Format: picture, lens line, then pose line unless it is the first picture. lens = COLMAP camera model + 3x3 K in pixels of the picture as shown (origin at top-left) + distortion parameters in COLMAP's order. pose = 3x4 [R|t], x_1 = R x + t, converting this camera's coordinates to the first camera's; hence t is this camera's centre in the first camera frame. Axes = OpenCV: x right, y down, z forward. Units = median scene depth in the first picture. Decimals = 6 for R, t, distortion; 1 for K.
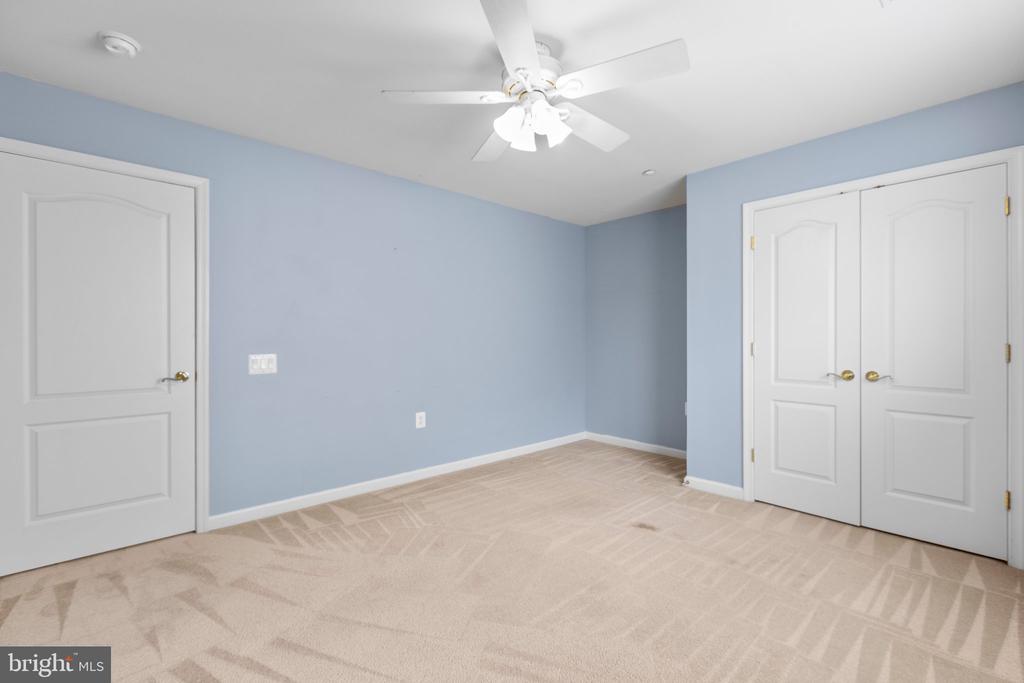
lens RADIAL K [[450.3, 0, 513.8], [0, 450.3, 340.9], [0, 0, 1]] dist [-0.000219, 0.000019]
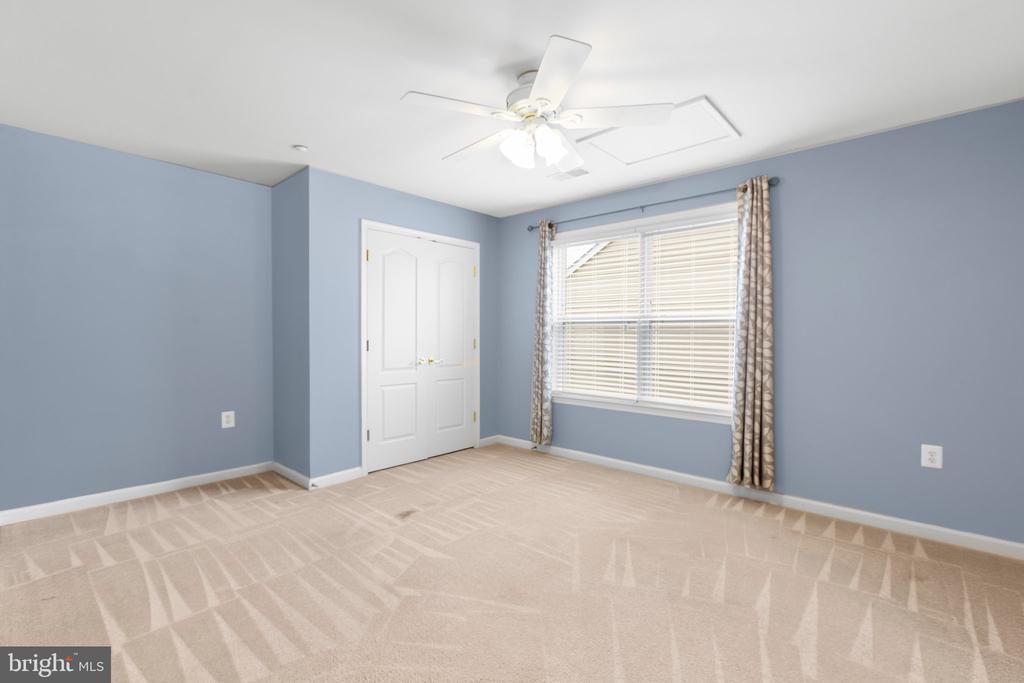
lens RADIAL K [[460.0, 0, 509.9], [0, 460.0, 344.2], [0, 0, 1]] dist [0.000510, 0.000040]
pose [[-0.090421, -0.025091, 0.995587, -0.739515], [-0.000902, 0.999684, 0.025112, -0.018298], [-0.995903, 0.001372, -0.090415, 0.776950]]
